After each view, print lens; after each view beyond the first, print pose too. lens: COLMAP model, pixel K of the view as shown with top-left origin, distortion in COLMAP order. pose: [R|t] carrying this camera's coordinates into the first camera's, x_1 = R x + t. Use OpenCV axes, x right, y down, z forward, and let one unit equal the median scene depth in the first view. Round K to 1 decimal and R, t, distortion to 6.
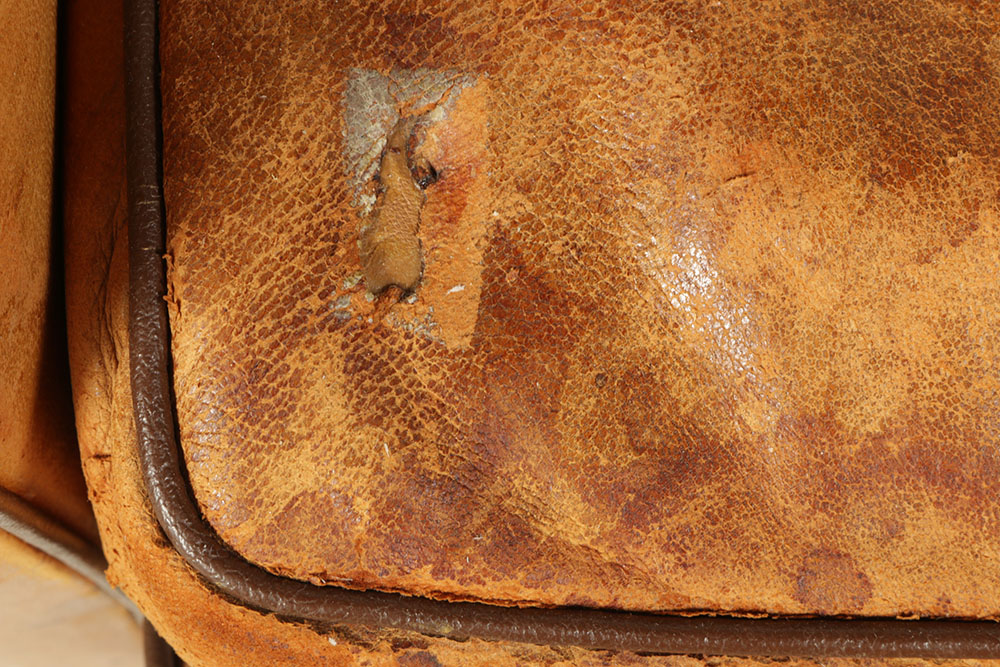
lens RADIAL K [[2555.9, 0, 500.0], [0, 2555.9, 333.5], [0, 0, 1]] dist [0.087394, 0.218497]
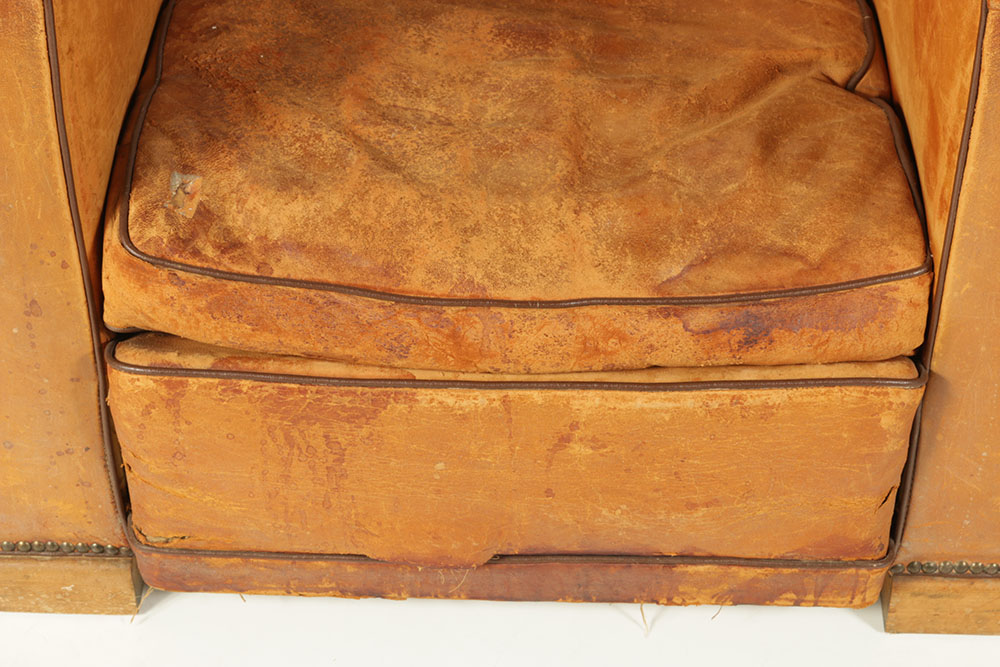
lens RADIAL K [[2198.0, 0, 500.0], [0, 2198.0, 333.5], [0, 0, 1]] dist [0.098916, 0.458935]
pose [[0.996107, 0.078054, 0.040975, 0.405043], [-0.040516, 0.818151, -0.573574, 2.490778], [-0.078293, 0.569681, 0.818128, -2.256412]]
